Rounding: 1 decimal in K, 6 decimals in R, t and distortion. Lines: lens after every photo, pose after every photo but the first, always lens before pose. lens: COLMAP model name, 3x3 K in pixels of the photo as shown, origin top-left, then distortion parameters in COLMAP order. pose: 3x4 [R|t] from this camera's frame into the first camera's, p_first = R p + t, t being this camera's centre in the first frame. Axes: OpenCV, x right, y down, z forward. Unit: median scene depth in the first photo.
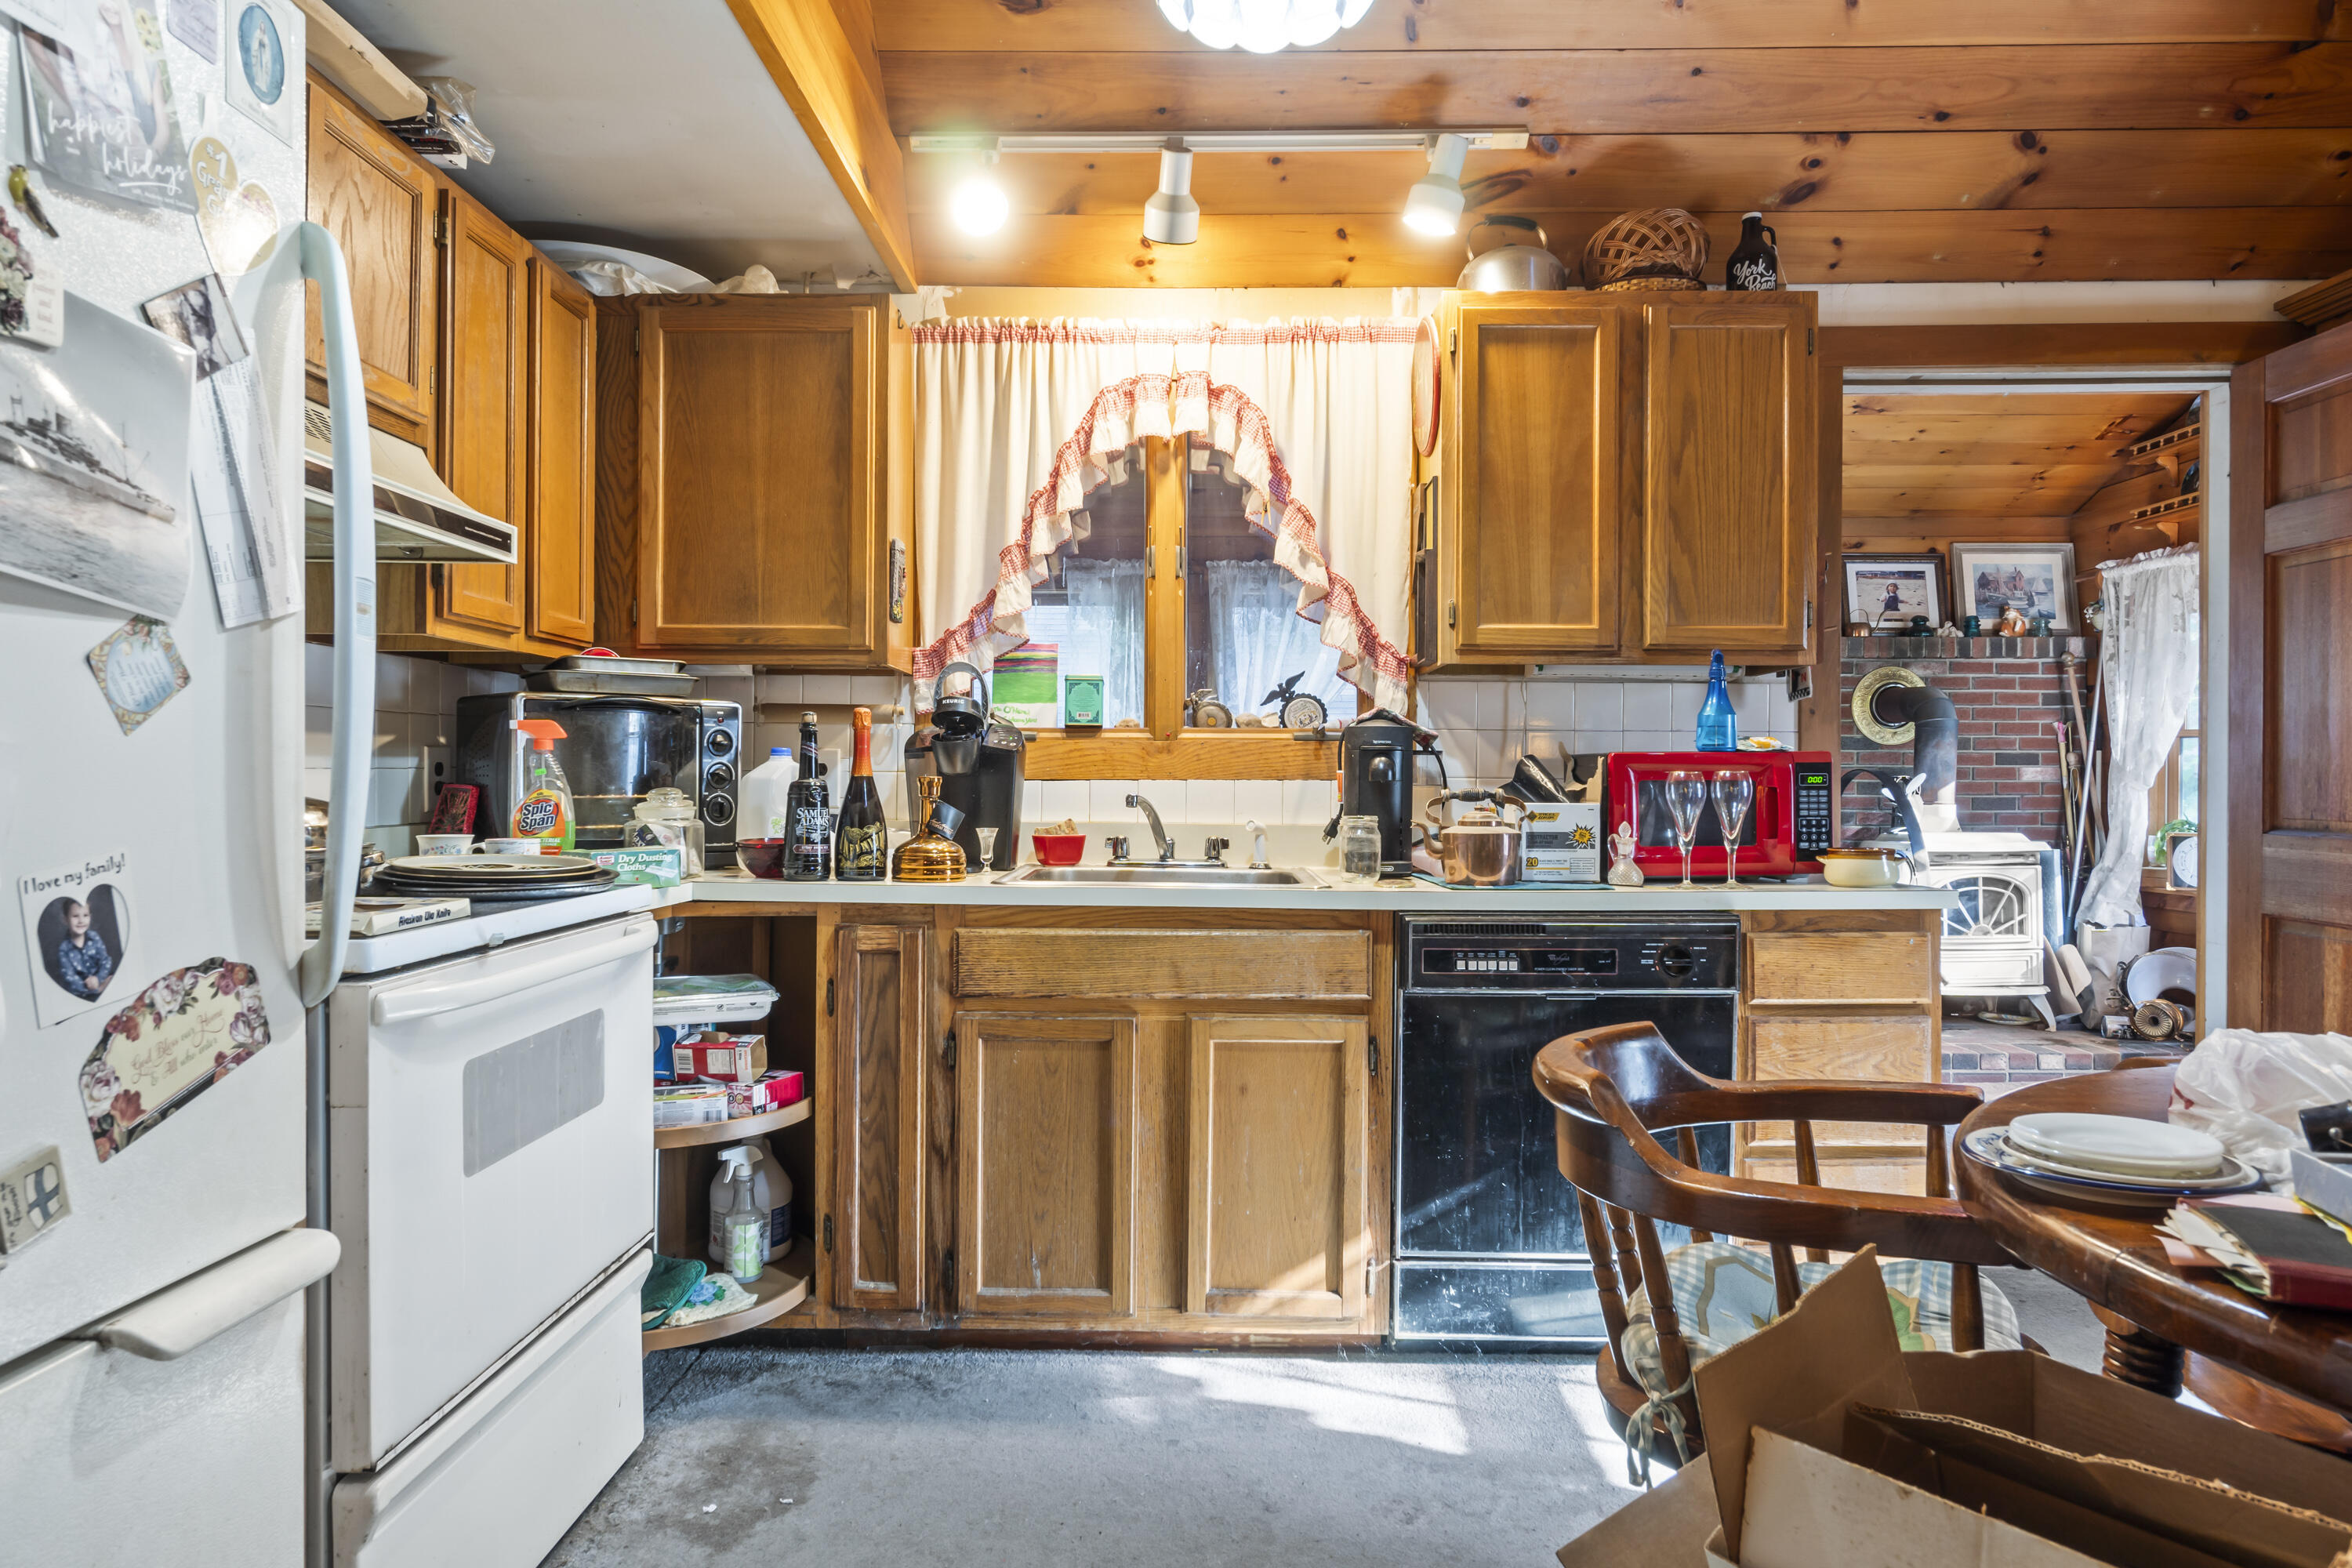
lens RADIAL K [[1389.3, 0, 1181.0], [0, 1389.3, 772.8], [0, 0, 1]] dist [0.000047, -0.000148]
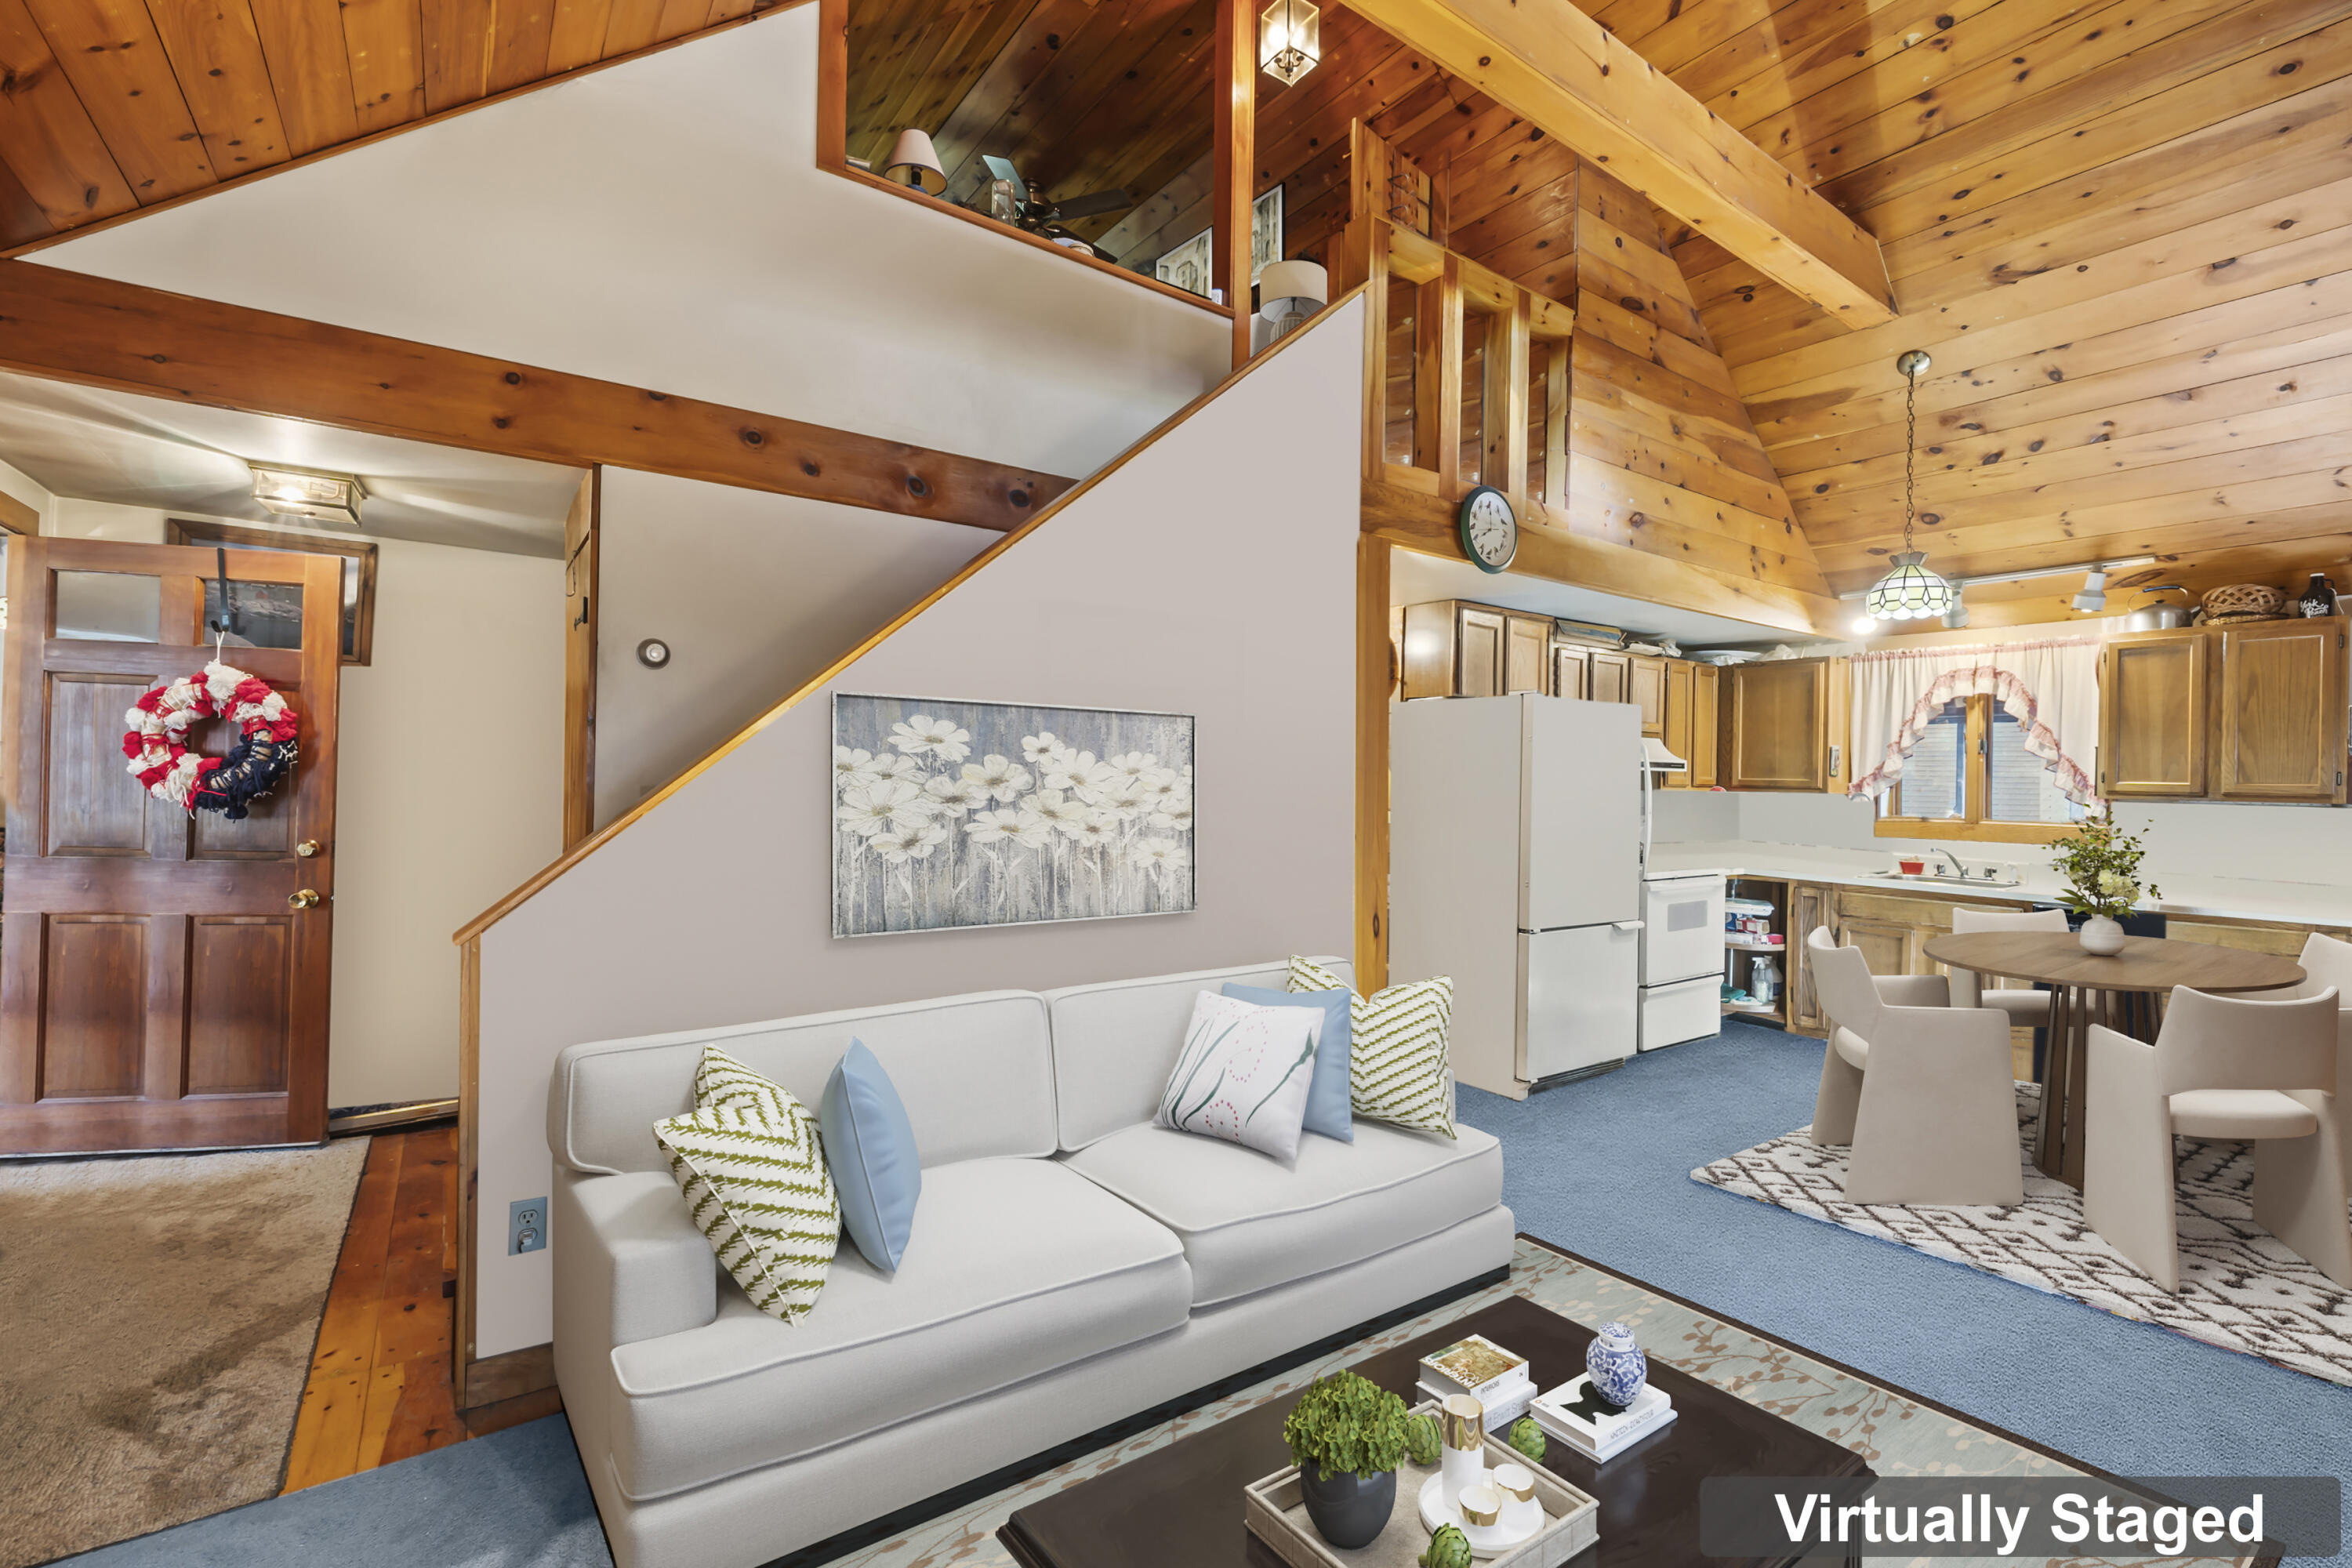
lens RADIAL K [[987.1, 0, 1180.5], [0, 987.1, 771.9], [0, 0, 1]] dist [-0.001478, -0.000254]
pose [[0.578857, 0.000509, -0.815429, 0.635285], [-0.013583, 0.999867, -0.009019, -0.087829], [0.815316, 0.016297, 0.578787, -1.155716]]
